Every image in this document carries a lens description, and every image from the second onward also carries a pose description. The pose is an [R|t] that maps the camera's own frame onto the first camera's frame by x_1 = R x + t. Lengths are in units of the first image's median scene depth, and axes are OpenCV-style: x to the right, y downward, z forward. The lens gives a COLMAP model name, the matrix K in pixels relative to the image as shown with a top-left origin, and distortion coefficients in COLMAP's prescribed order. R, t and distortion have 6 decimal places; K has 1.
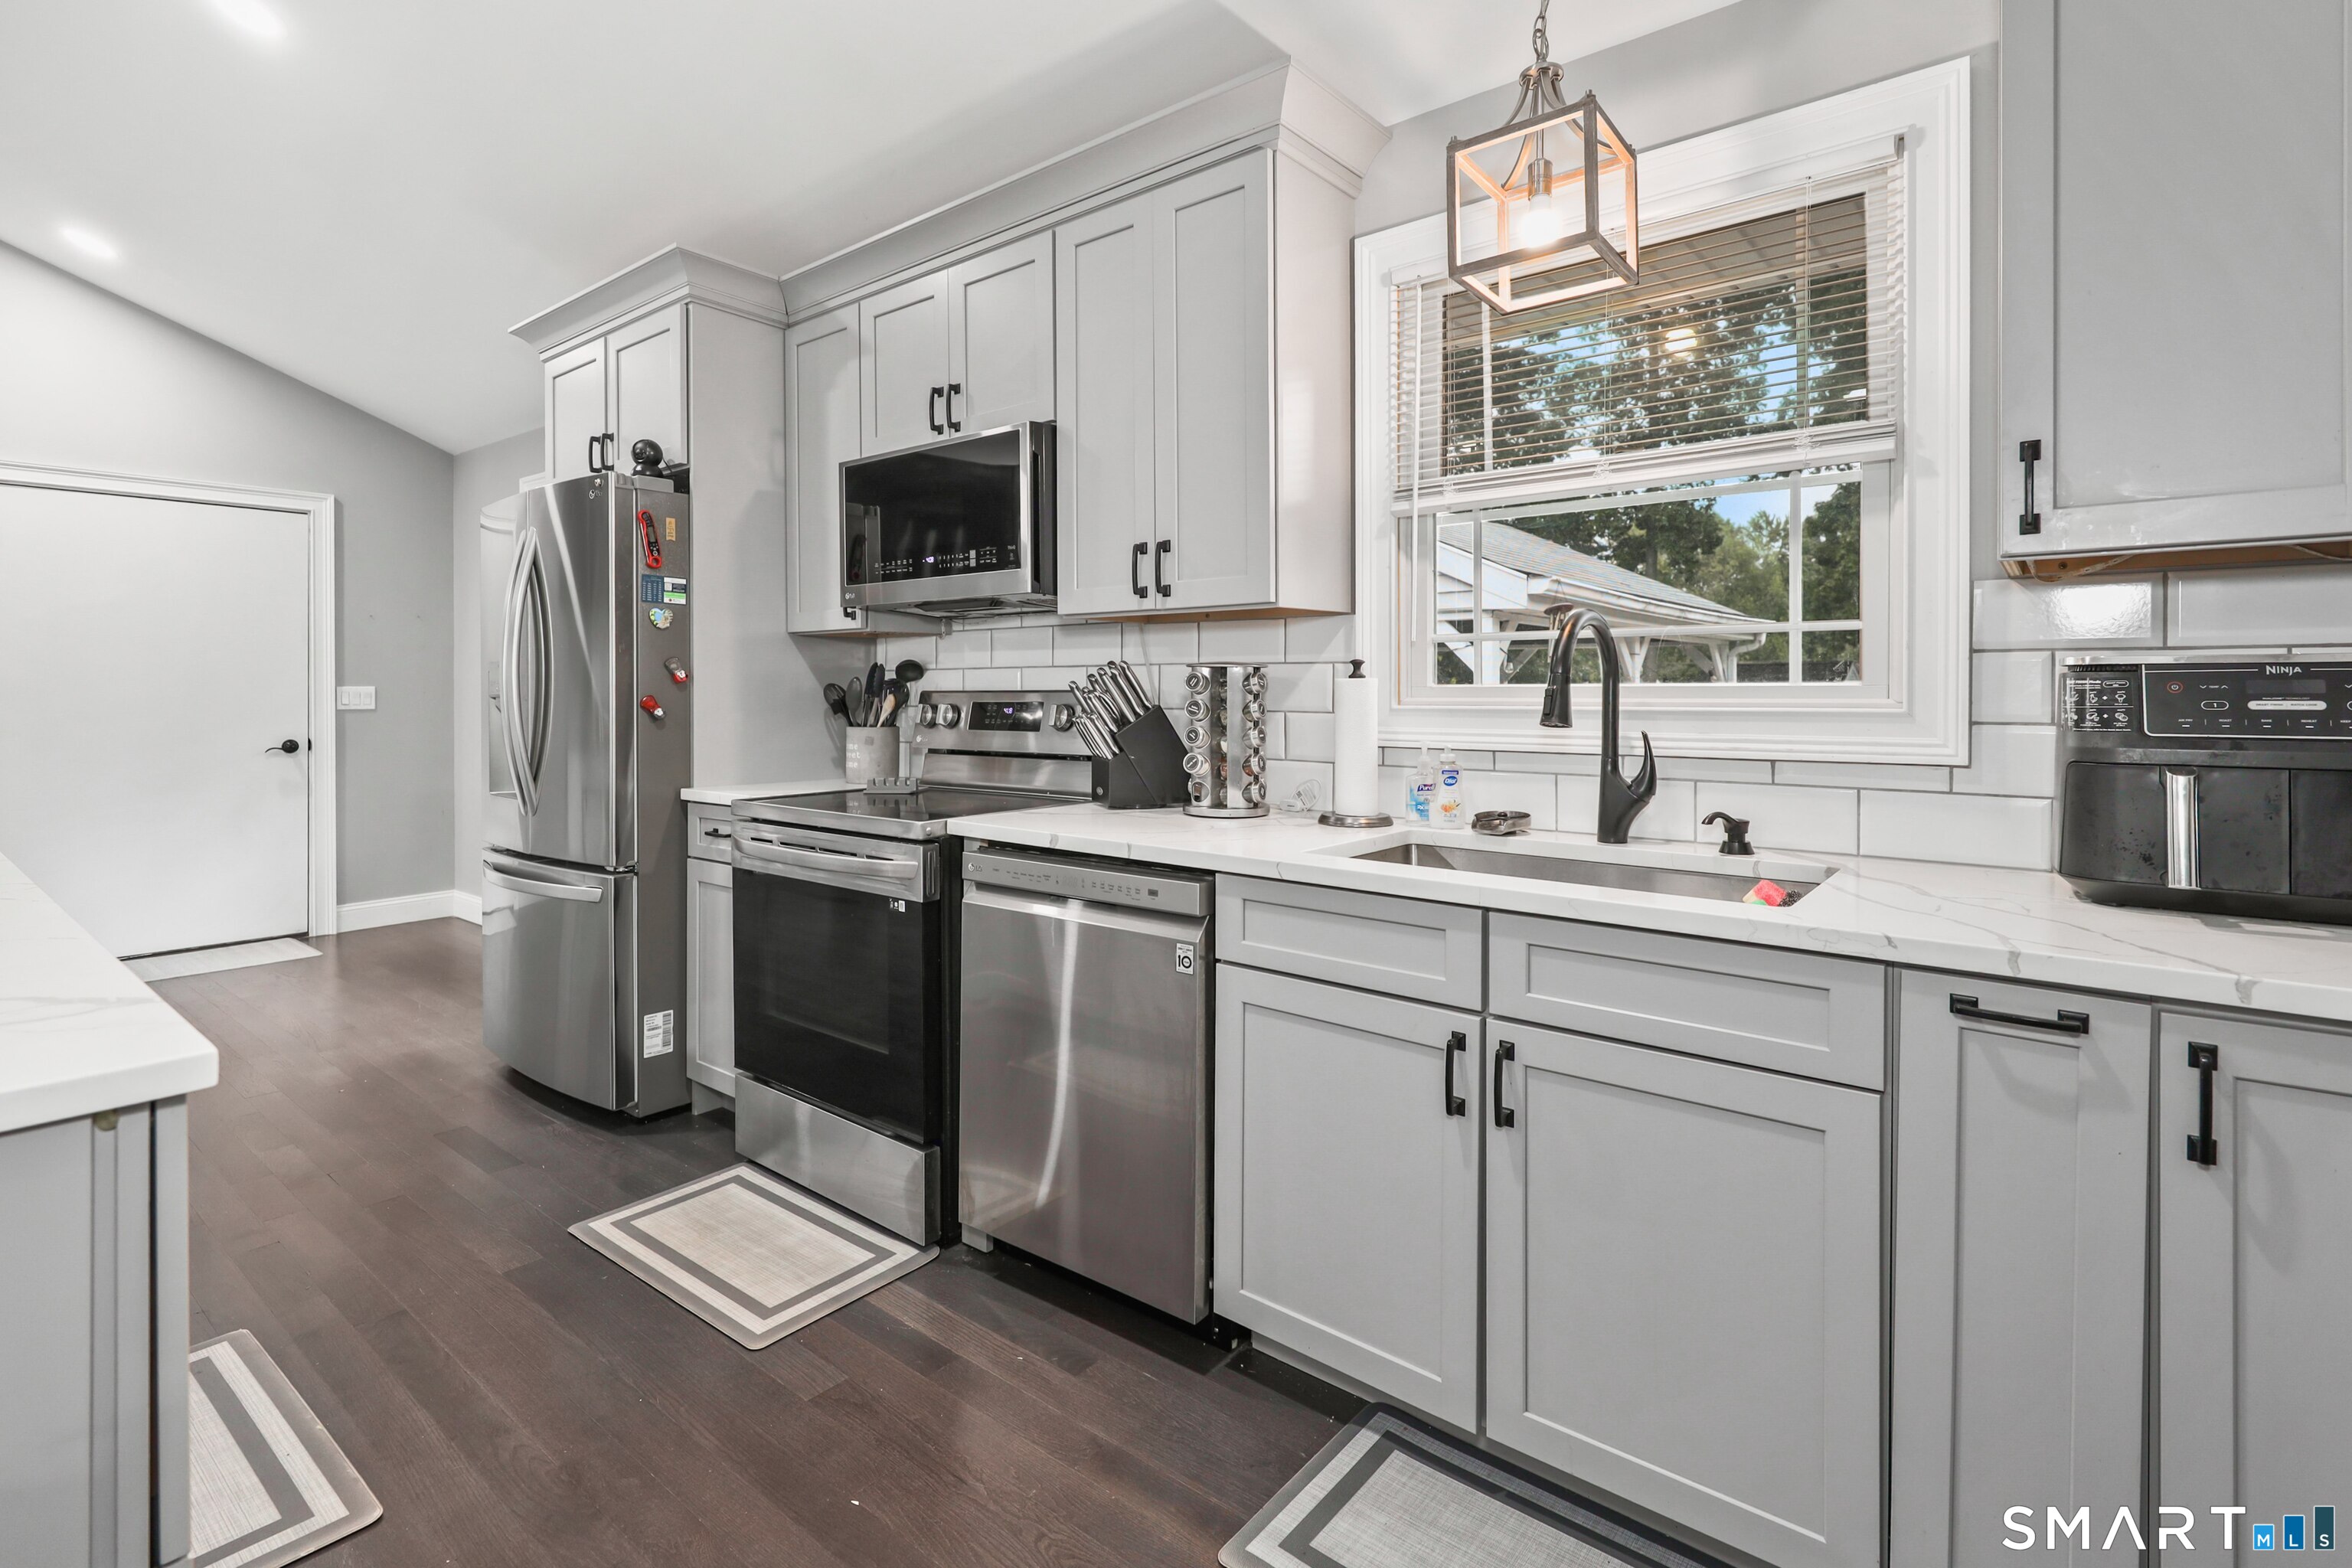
lens RADIAL K [[1124.6, 0, 1133.8], [0, 1124.6, 691.1], [0, 0, 1]] dist [-0.002867, 0.000425]
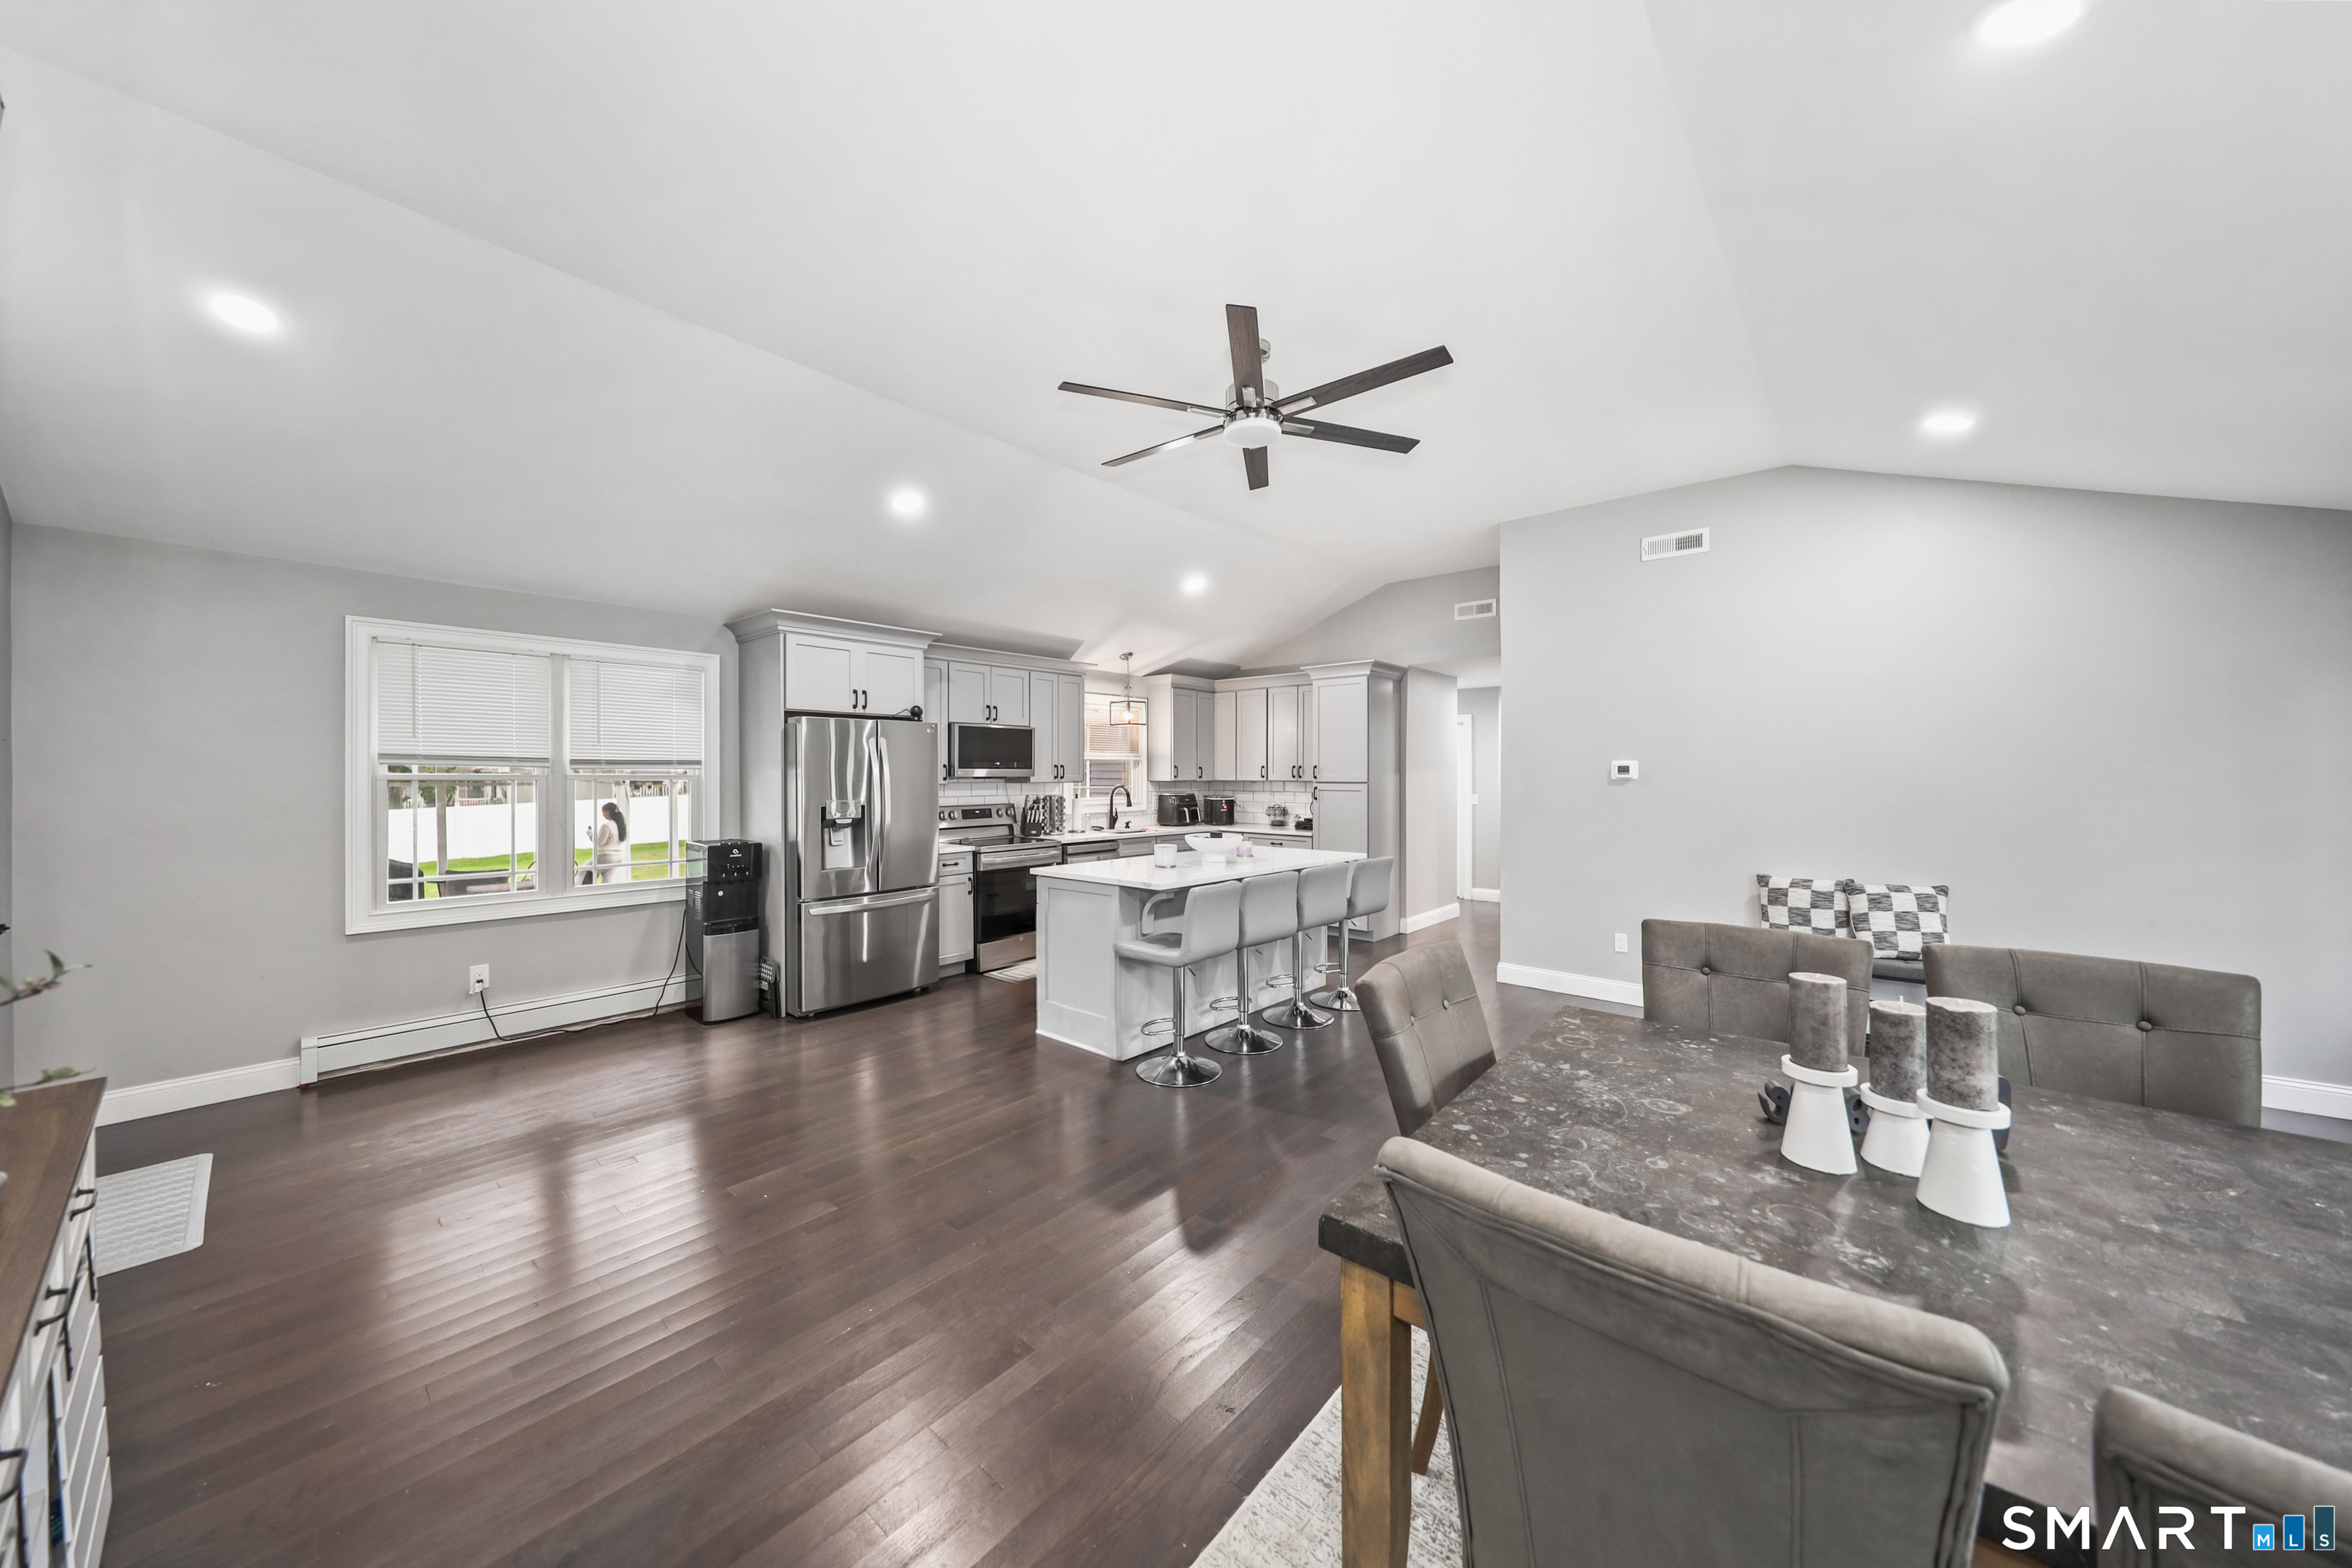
lens RADIAL K [[793.3, 0, 1174.5], [0, 793.3, 778.8], [0, 0, 1]] dist [-0.000746, -0.000636]
pose [[0.023870, -0.004388, 0.999705, -3.033060], [0.002956, 0.999986, 0.004318, -0.105819], [-0.999711, 0.002852, 0.023883, 0.595119]]
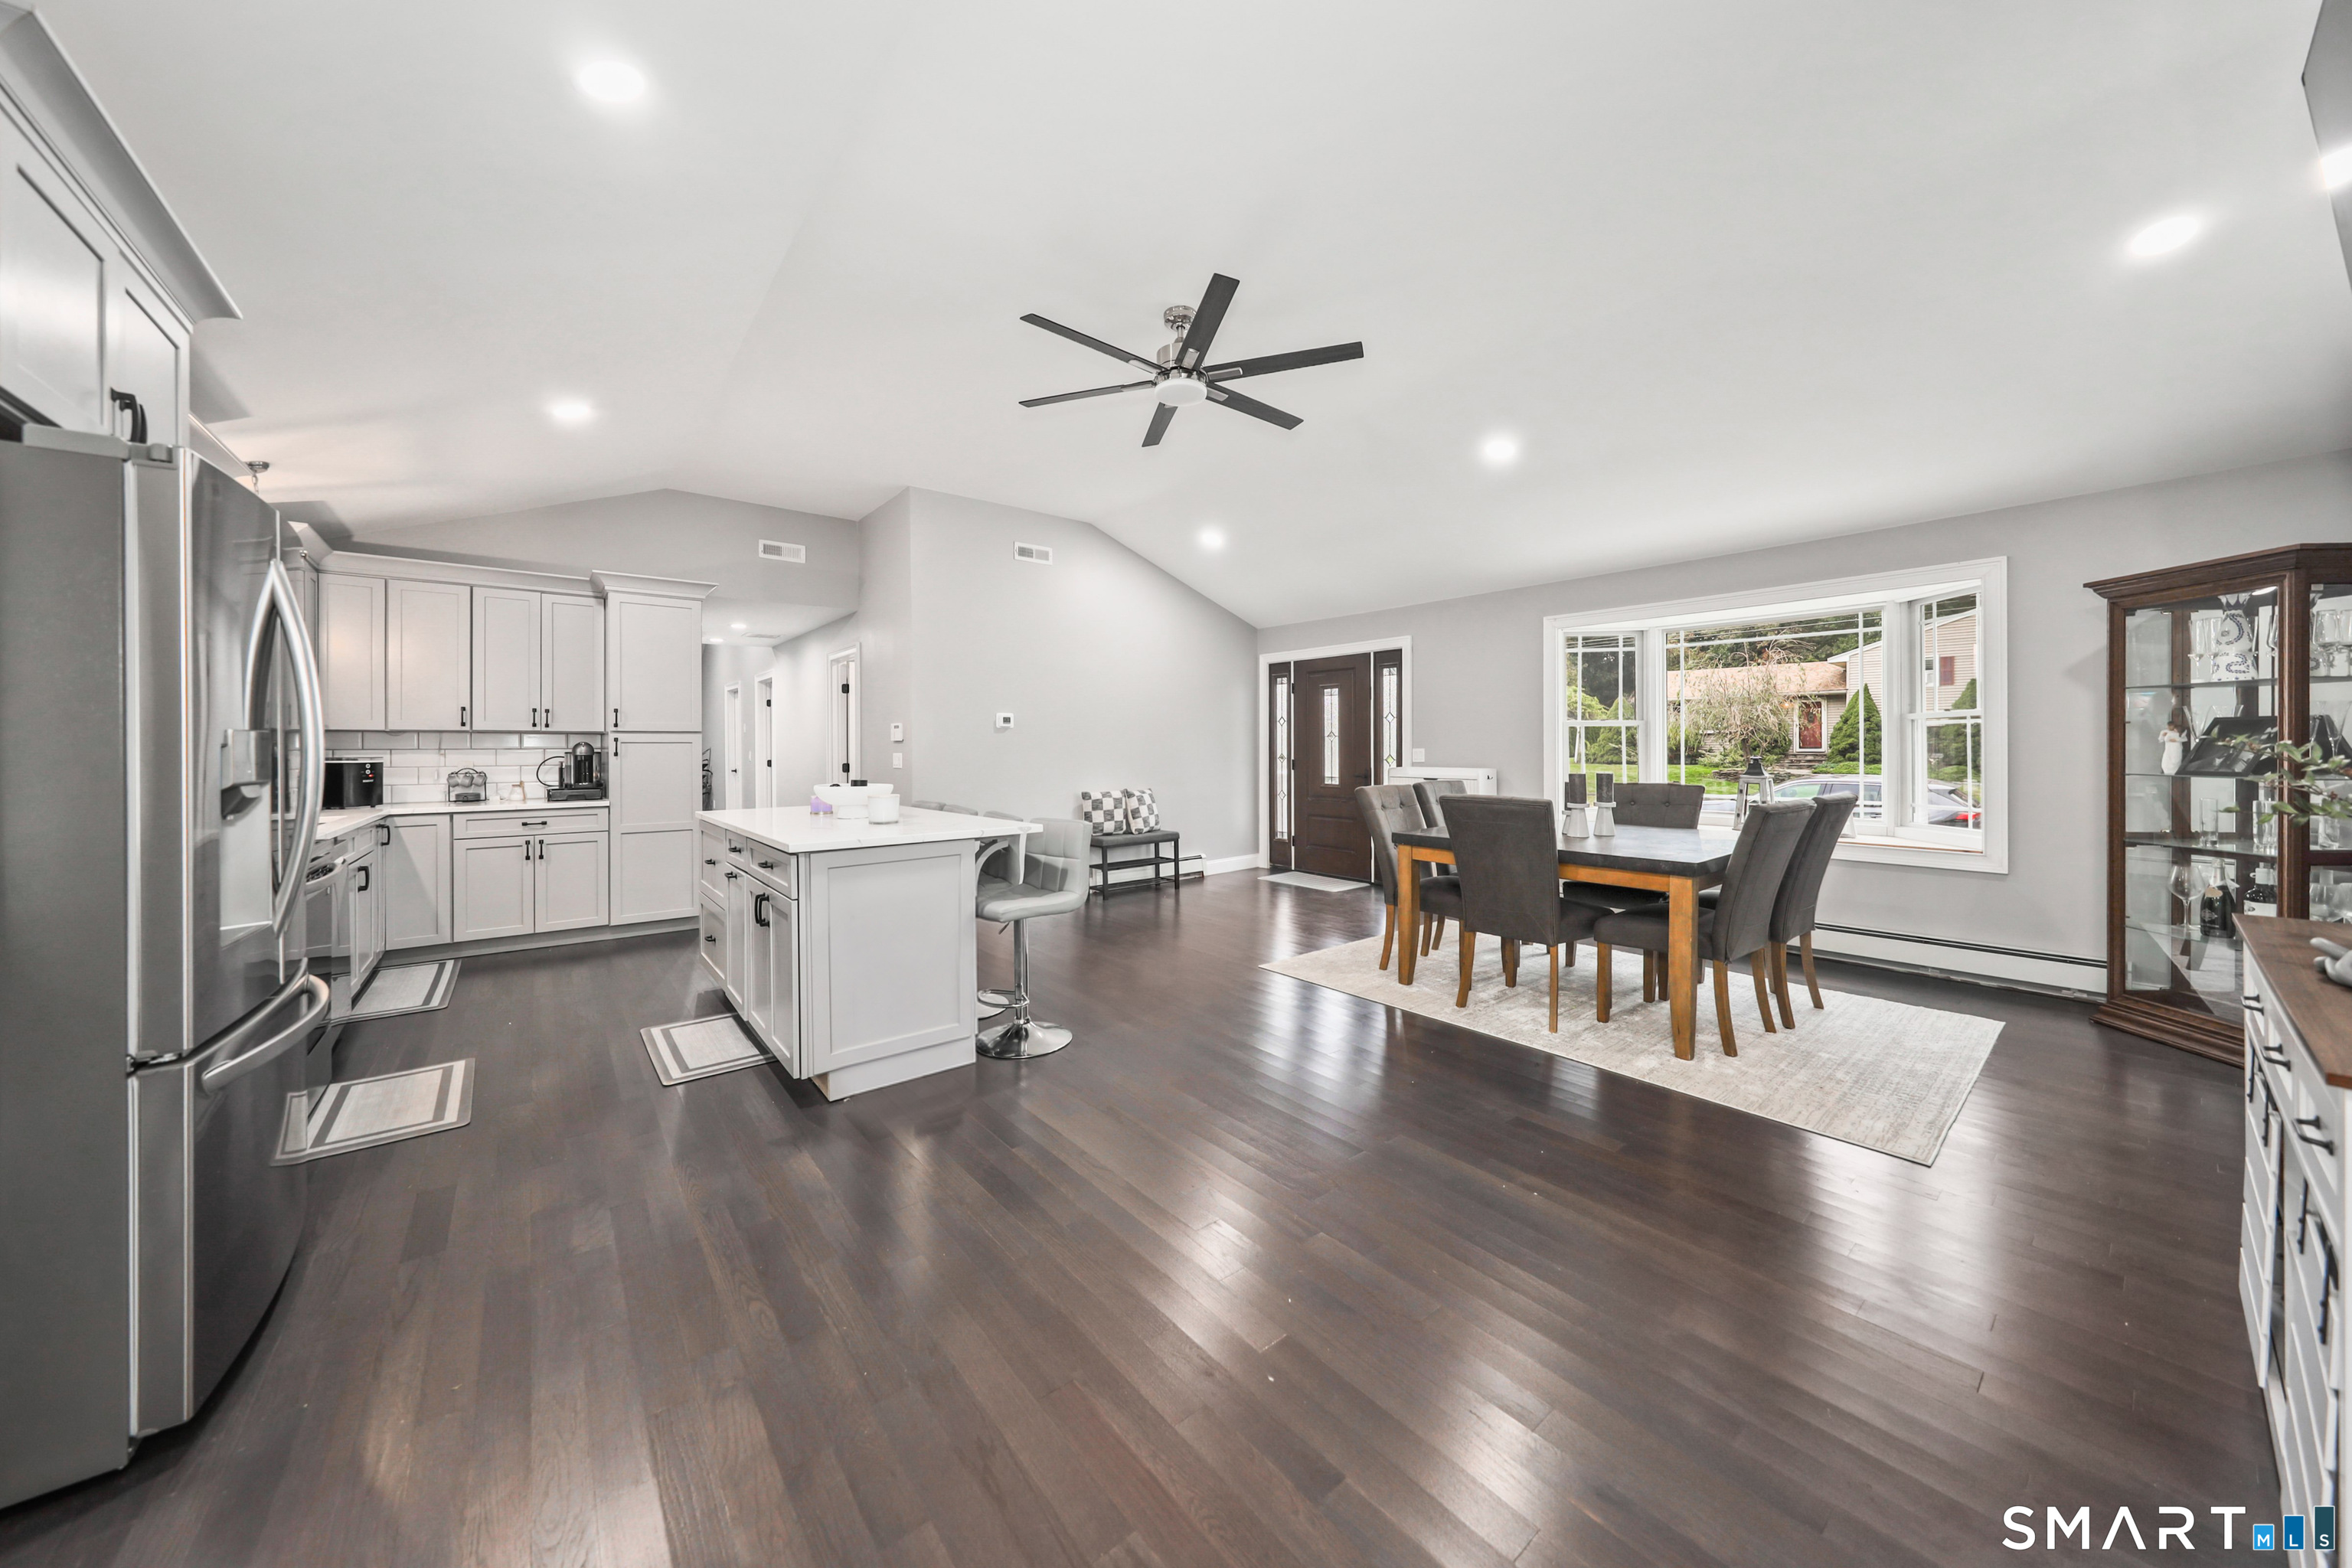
lens RADIAL K [[793.3, 0, 1146.1], [0, 793.3, 749.7], [0, 0, 1]] dist [-0.000746, -0.000636]
pose [[-0.977777, 0.008013, 0.209494, -1.818892], [0.008988, 0.999953, 0.003700, -0.016688], [-0.209454, 0.005501, -0.977803, 2.075214]]
